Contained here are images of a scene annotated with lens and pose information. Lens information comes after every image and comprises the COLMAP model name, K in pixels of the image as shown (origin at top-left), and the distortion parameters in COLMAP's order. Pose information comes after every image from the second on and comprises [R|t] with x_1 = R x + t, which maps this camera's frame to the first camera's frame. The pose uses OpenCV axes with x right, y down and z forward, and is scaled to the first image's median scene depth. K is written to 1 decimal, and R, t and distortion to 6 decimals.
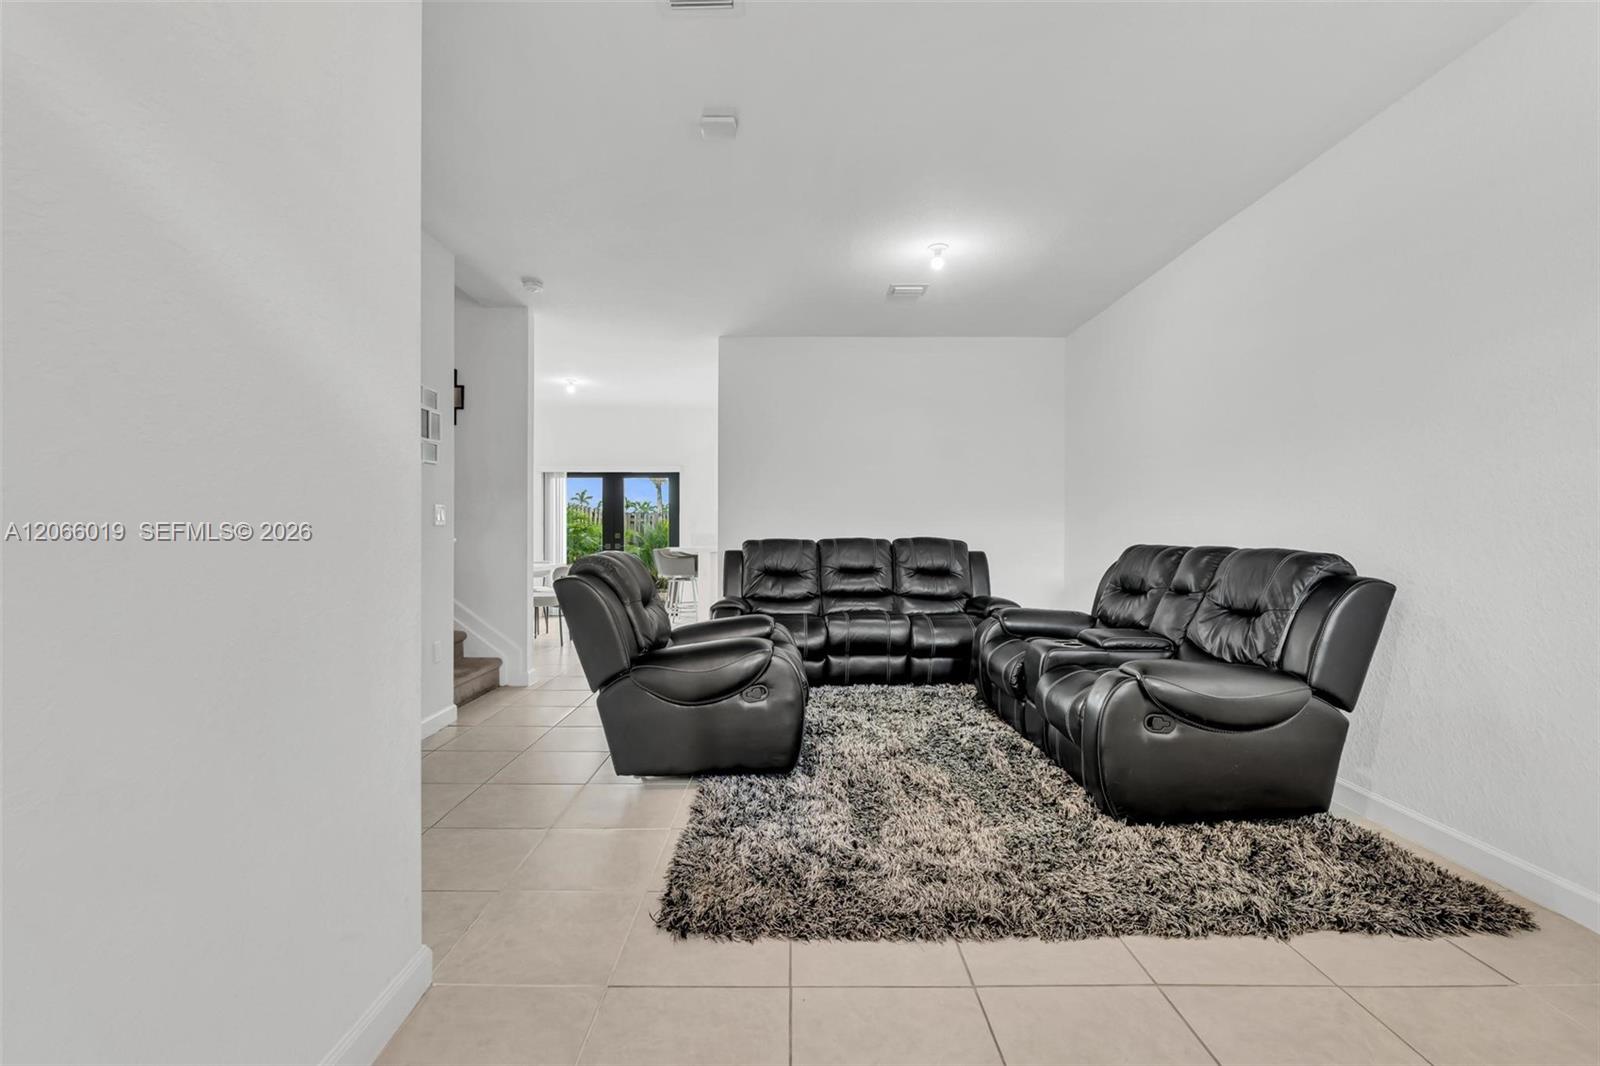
lens RADIAL K [[679.4, 0, 805.1], [0, 679.4, 534.7], [0, 0, 1]] dist [-0.002407, -0.000727]
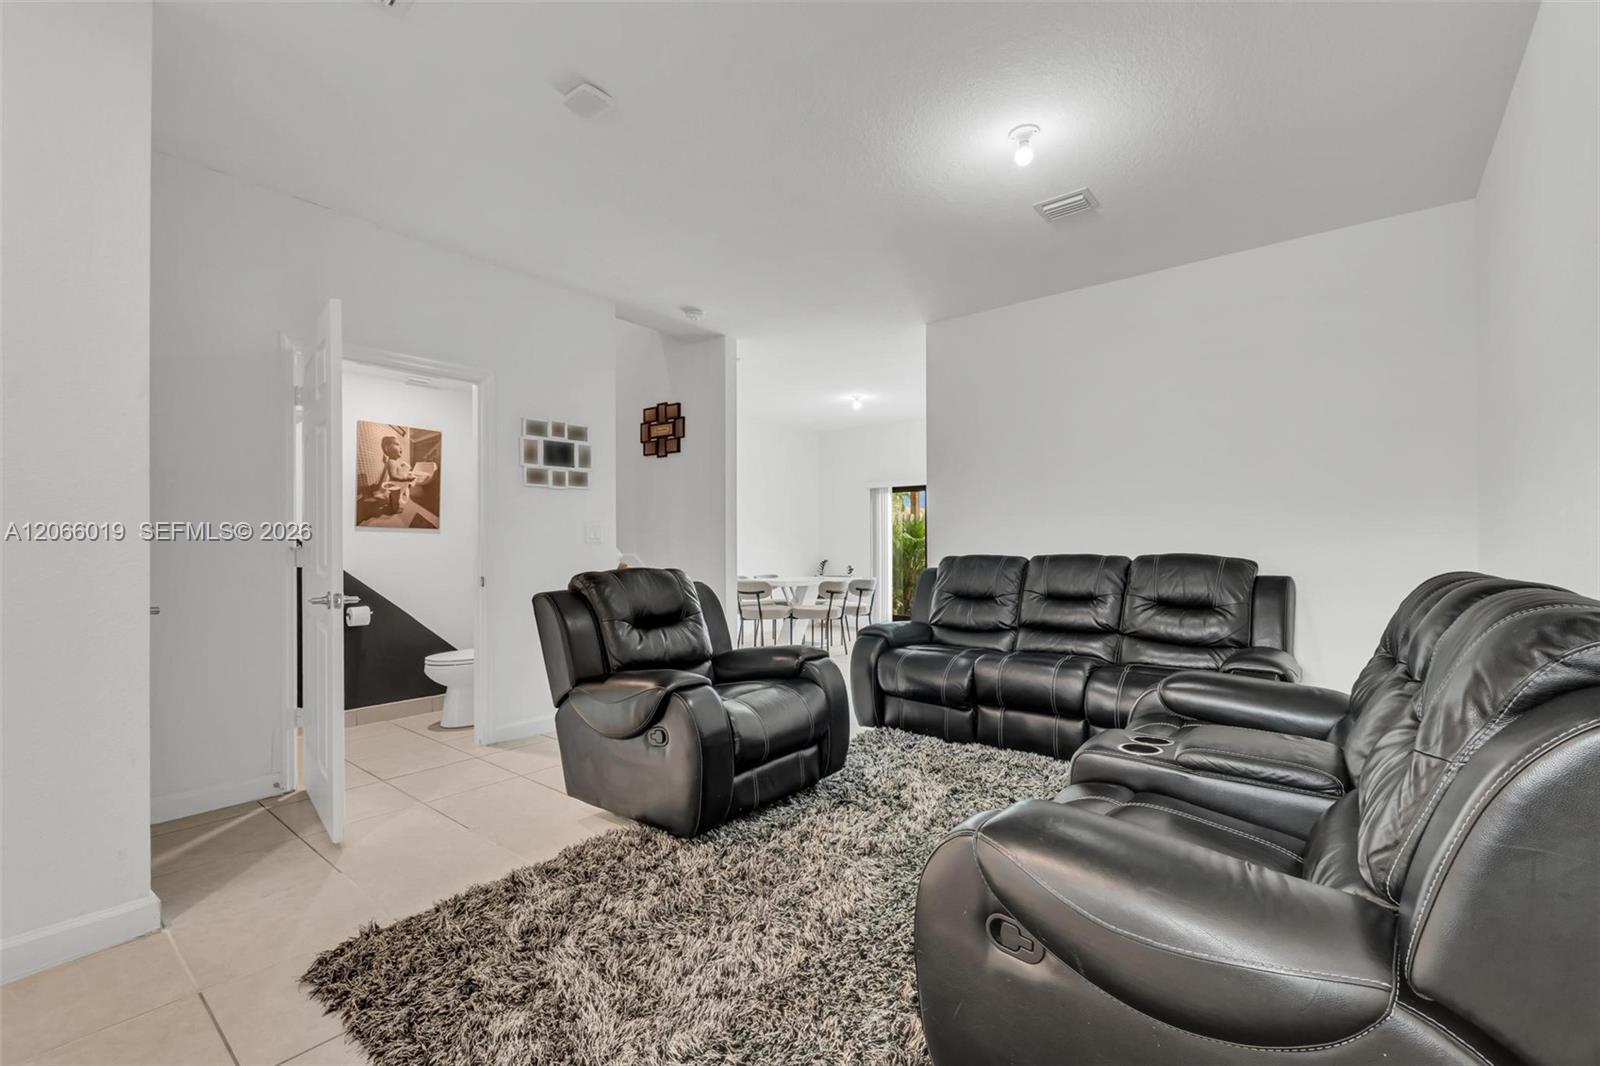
lens RADIAL K [[679.4, 0, 805.1], [0, 679.4, 534.7], [0, 0, 1]] dist [-0.002407, -0.000727]
pose [[0.773047, -0.012881, -0.634218, 0.324405], [-0.000933, 0.999770, -0.021443, 0.000207], [0.634348, 0.017168, 0.772857, 0.238727]]
